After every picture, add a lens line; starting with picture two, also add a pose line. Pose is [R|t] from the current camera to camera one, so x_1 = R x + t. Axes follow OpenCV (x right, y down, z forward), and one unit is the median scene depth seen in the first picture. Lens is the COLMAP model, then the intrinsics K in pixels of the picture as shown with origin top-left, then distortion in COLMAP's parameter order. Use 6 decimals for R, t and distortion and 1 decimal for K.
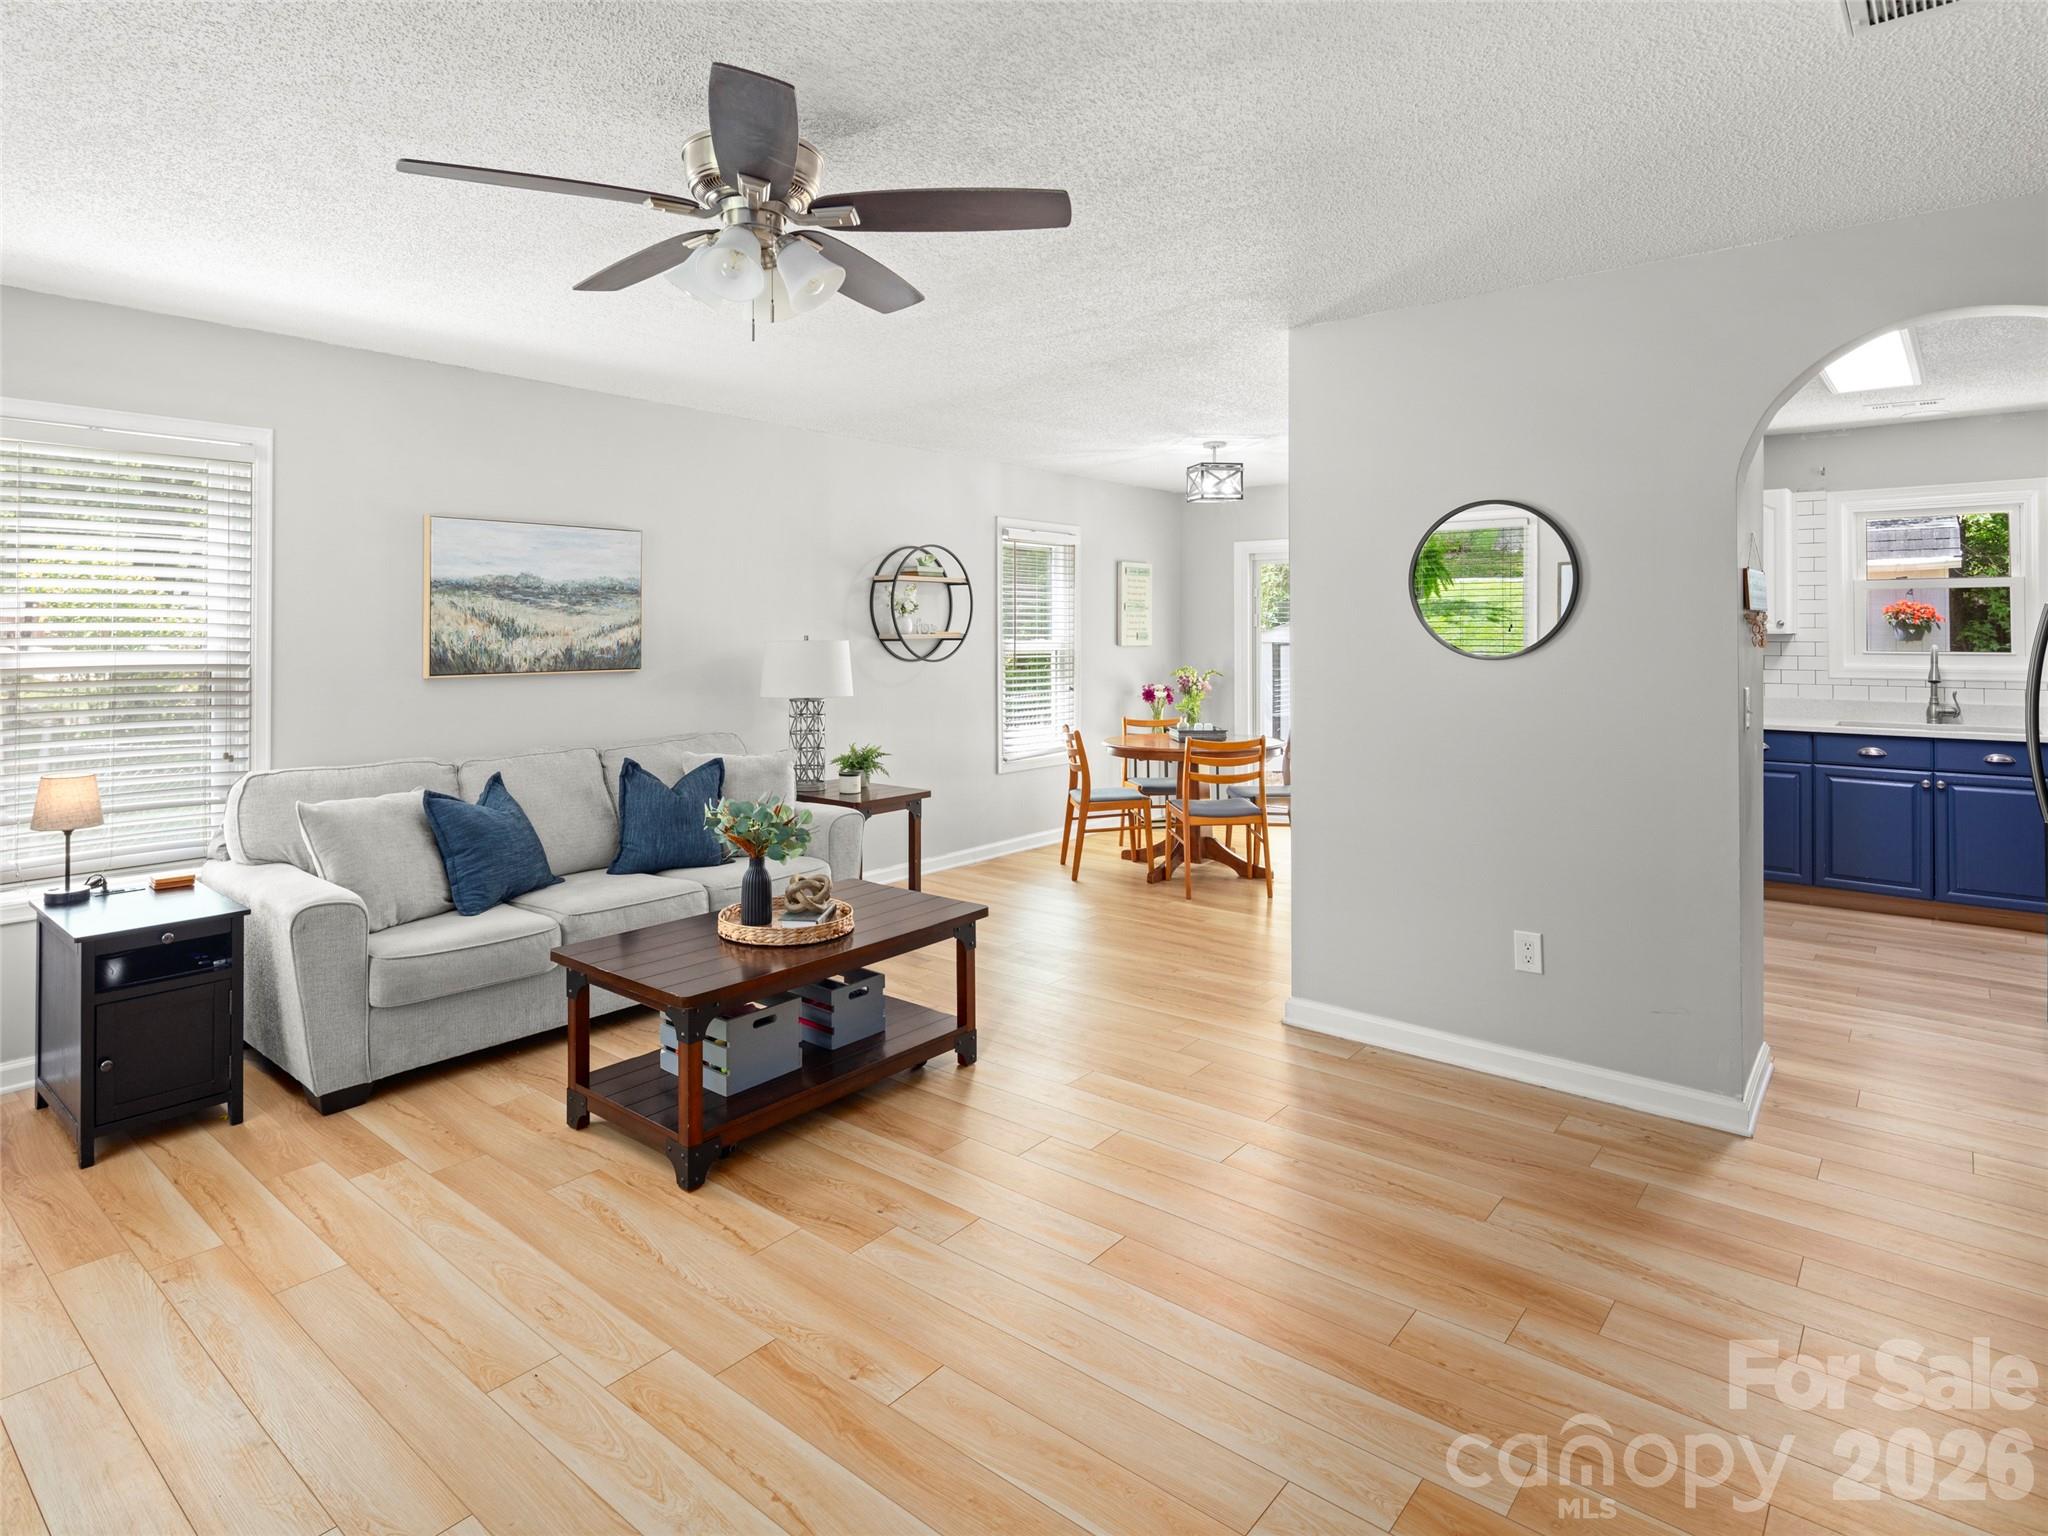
lens RADIAL K [[1119.2, 0, 1008.6], [0, 1119.2, 774.0], [0, 0, 1]] dist [0.001784, 0.000244]
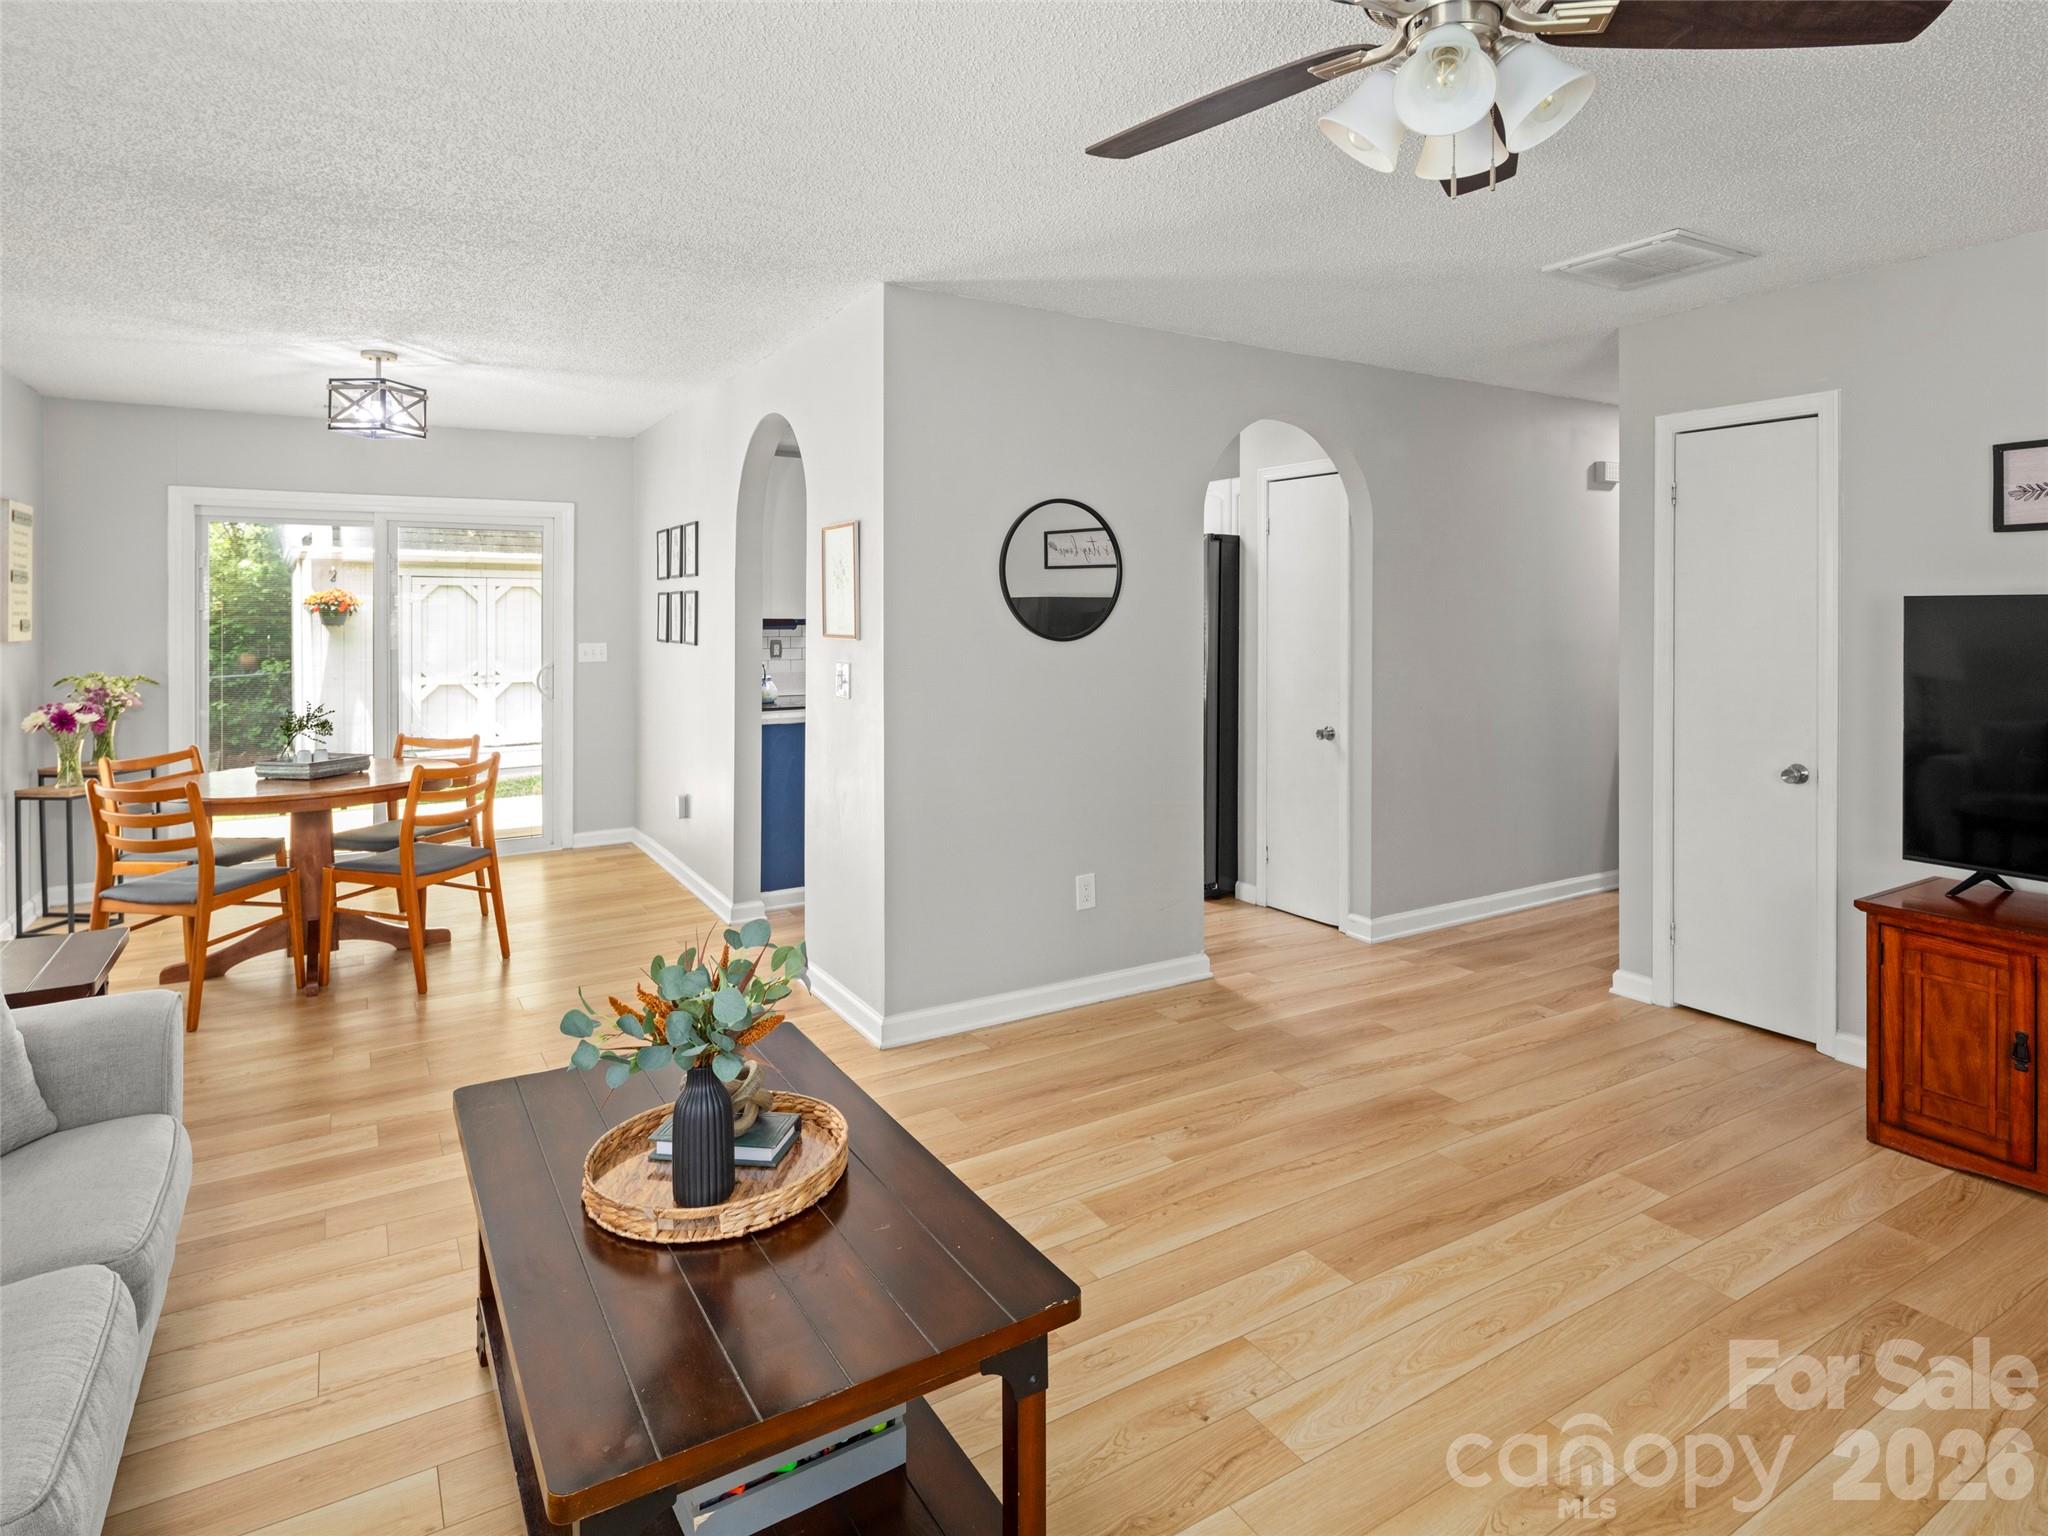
lens RADIAL K [[1119.2, 0, 1017.0], [0, 1119.2, 759.7], [0, 0, 1]] dist [0.001784, 0.000244]
pose [[0.324851, -0.127972, 0.937067, -0.474758], [0.126364, 0.987793, 0.091093, -0.068727], [-0.937285, 0.088820, 0.337057, 0.505116]]
